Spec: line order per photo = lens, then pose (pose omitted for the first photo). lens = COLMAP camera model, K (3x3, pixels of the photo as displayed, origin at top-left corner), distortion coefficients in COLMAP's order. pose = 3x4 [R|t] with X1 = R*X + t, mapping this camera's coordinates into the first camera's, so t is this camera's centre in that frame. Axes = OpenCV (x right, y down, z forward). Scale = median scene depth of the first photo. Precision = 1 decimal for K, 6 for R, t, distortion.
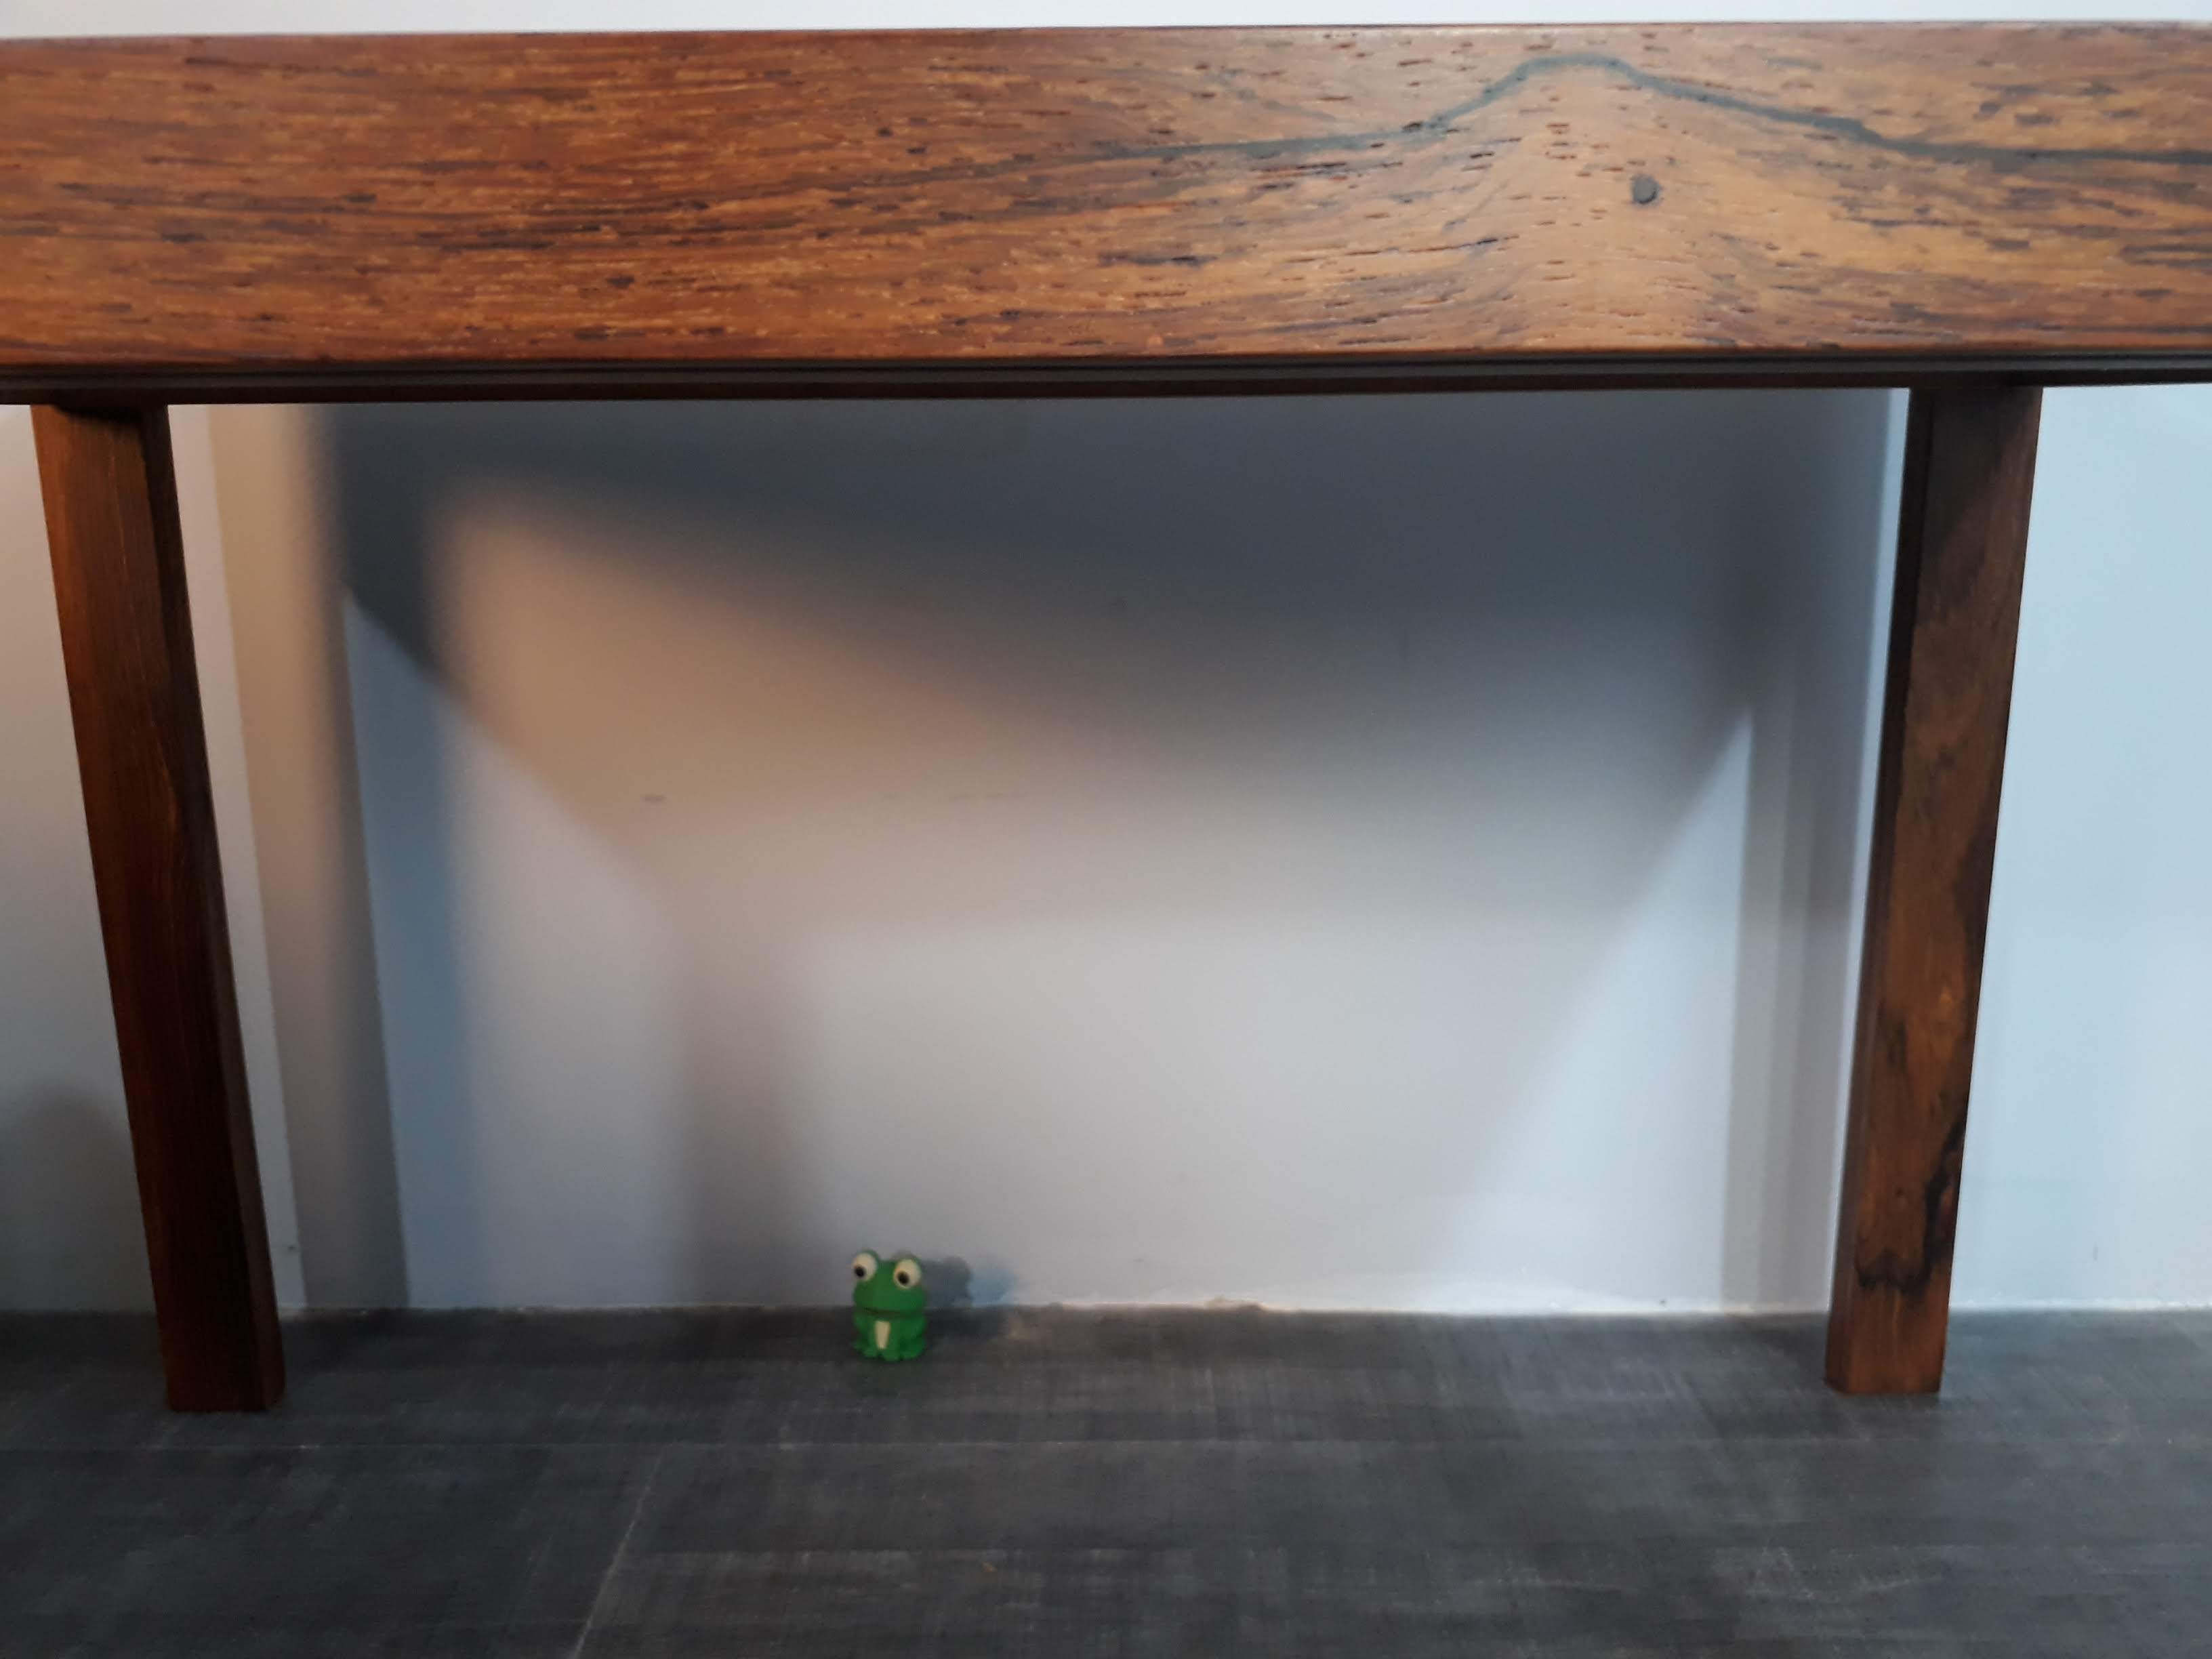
lens RADIAL K [[1809.5, 0, 1106.0], [0, 1809.5, 829.5], [0, 0, 1]] dist [0.064949, -0.136151]
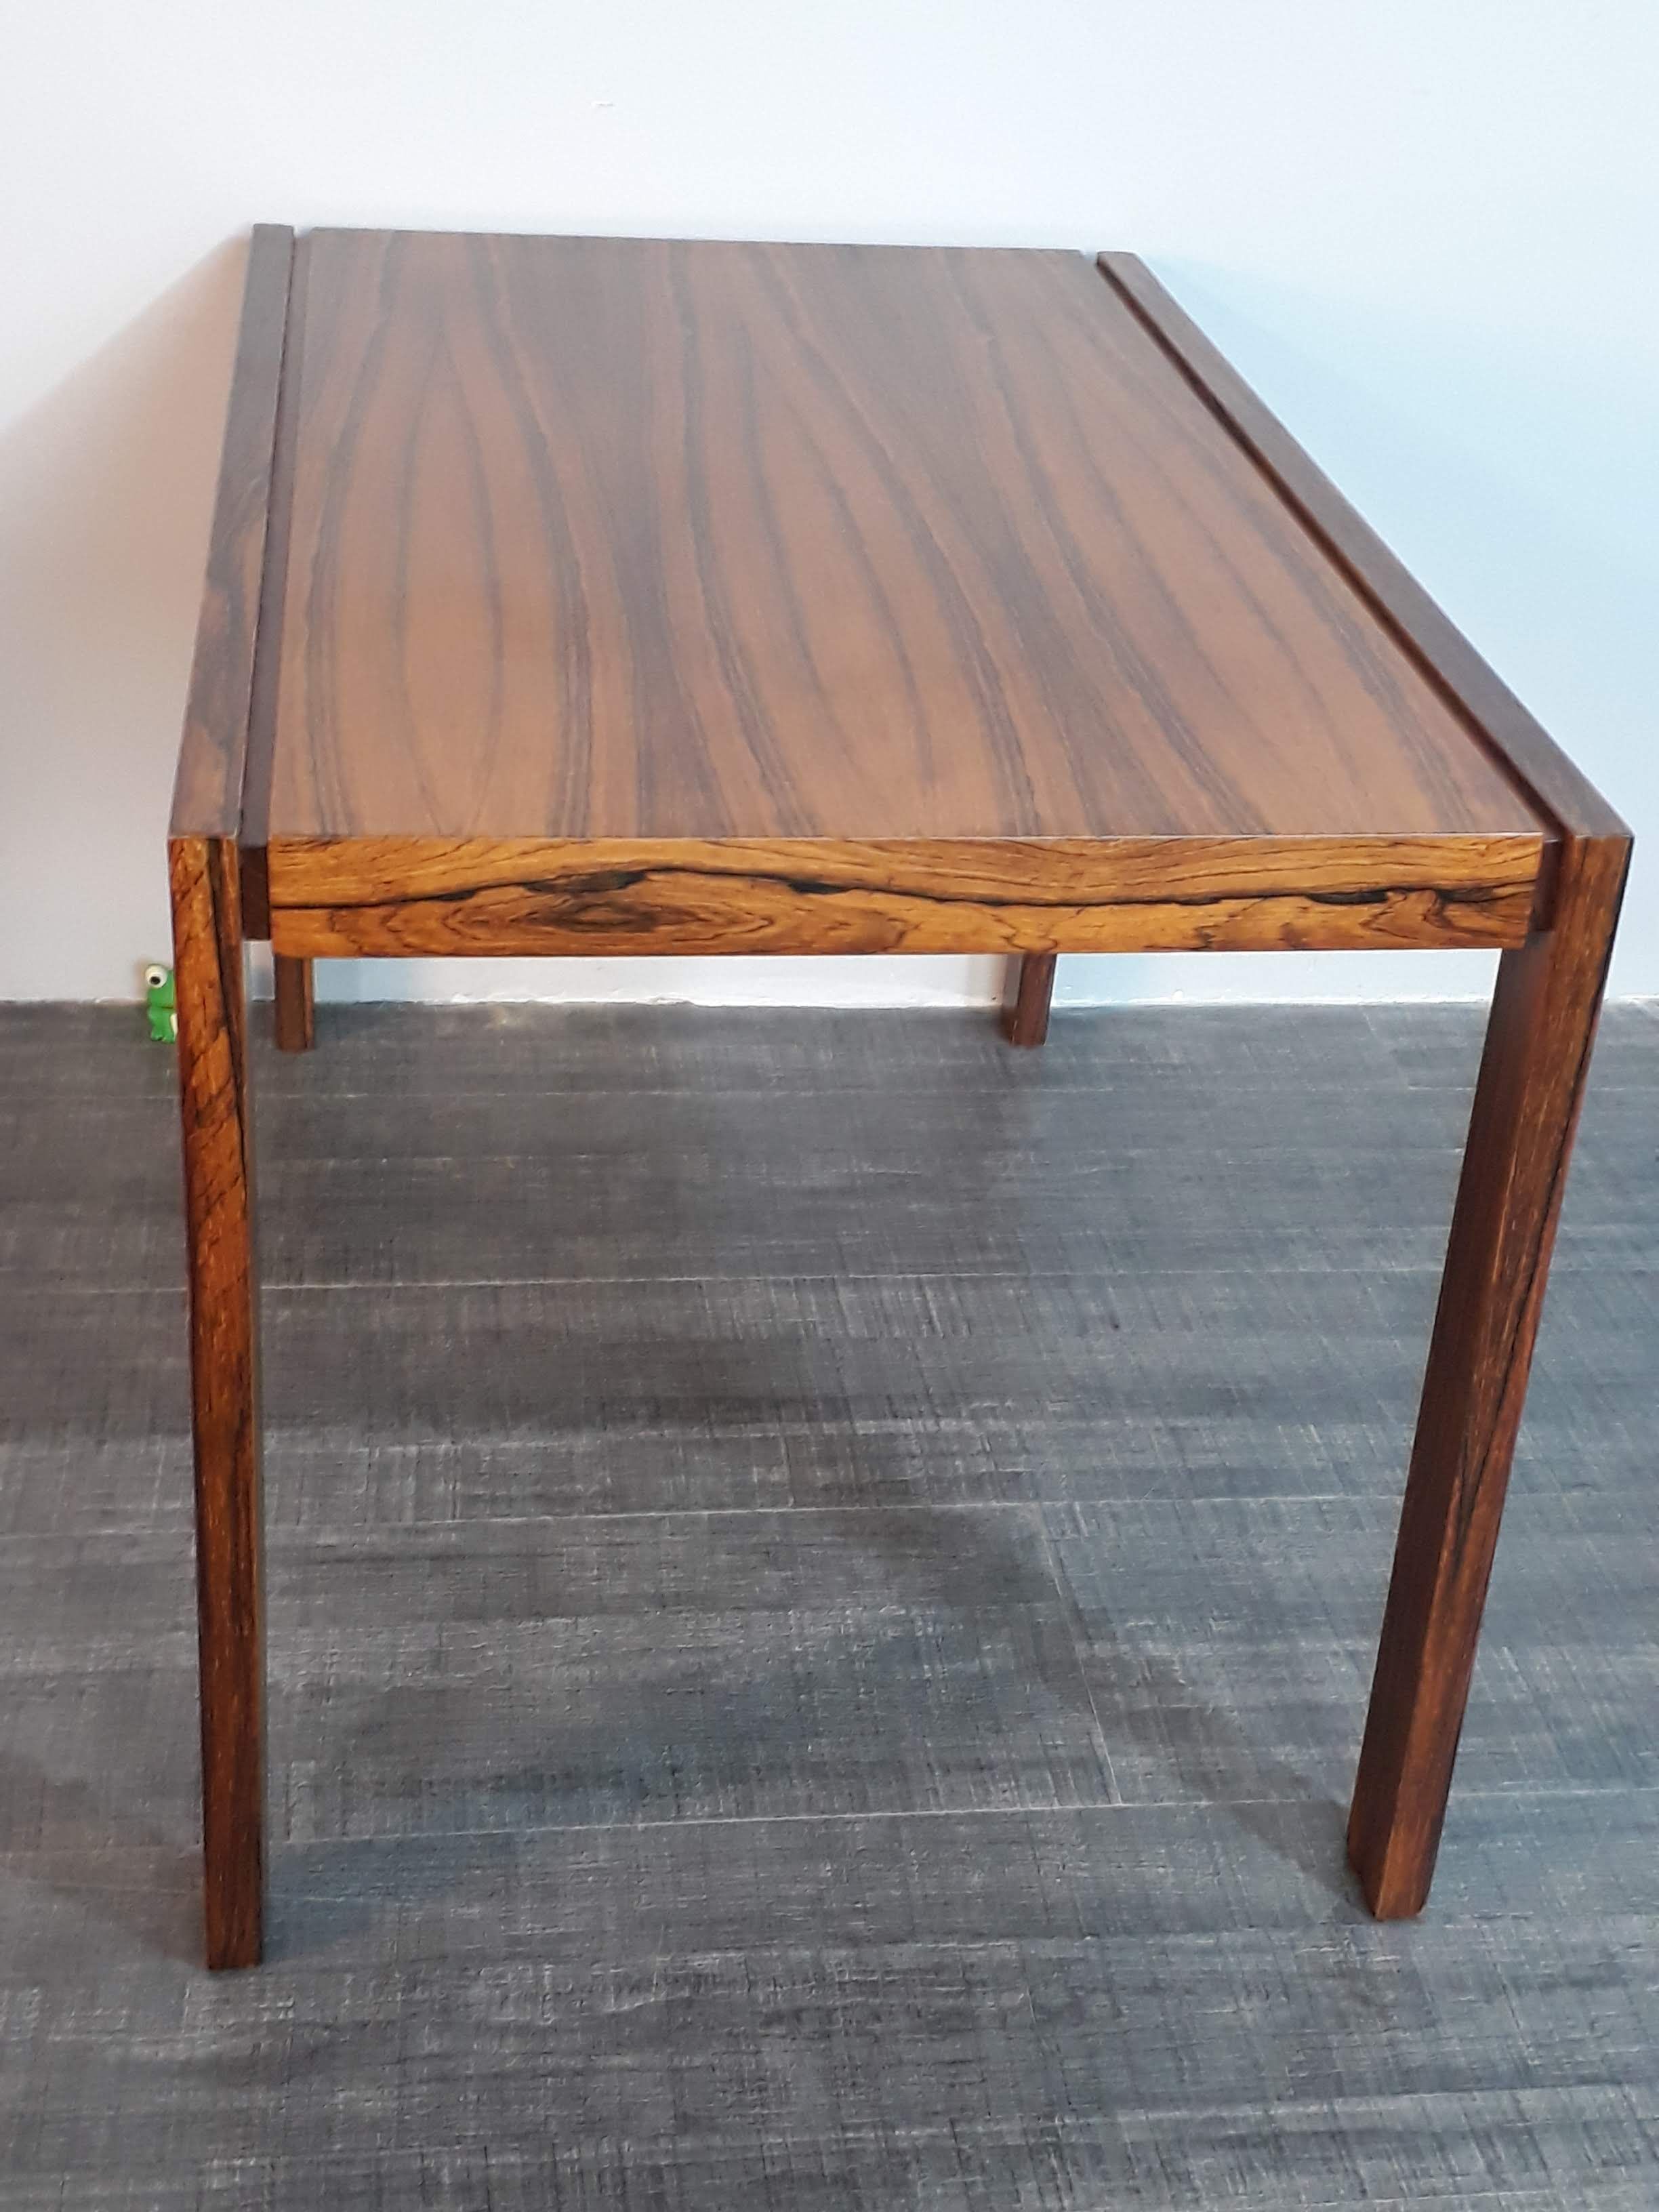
lens RADIAL K [[2968.6, 0, 829.5], [0, 2968.6, 1106.0], [0, 0, 1]] dist [0.356440, -1.482244]
pose [[0.990340, -0.003948, 0.138603, -0.131482], [-0.034266, 0.961622, 0.272230, -0.292146], [-0.134358, -0.274349, 0.952198, -1.244914]]
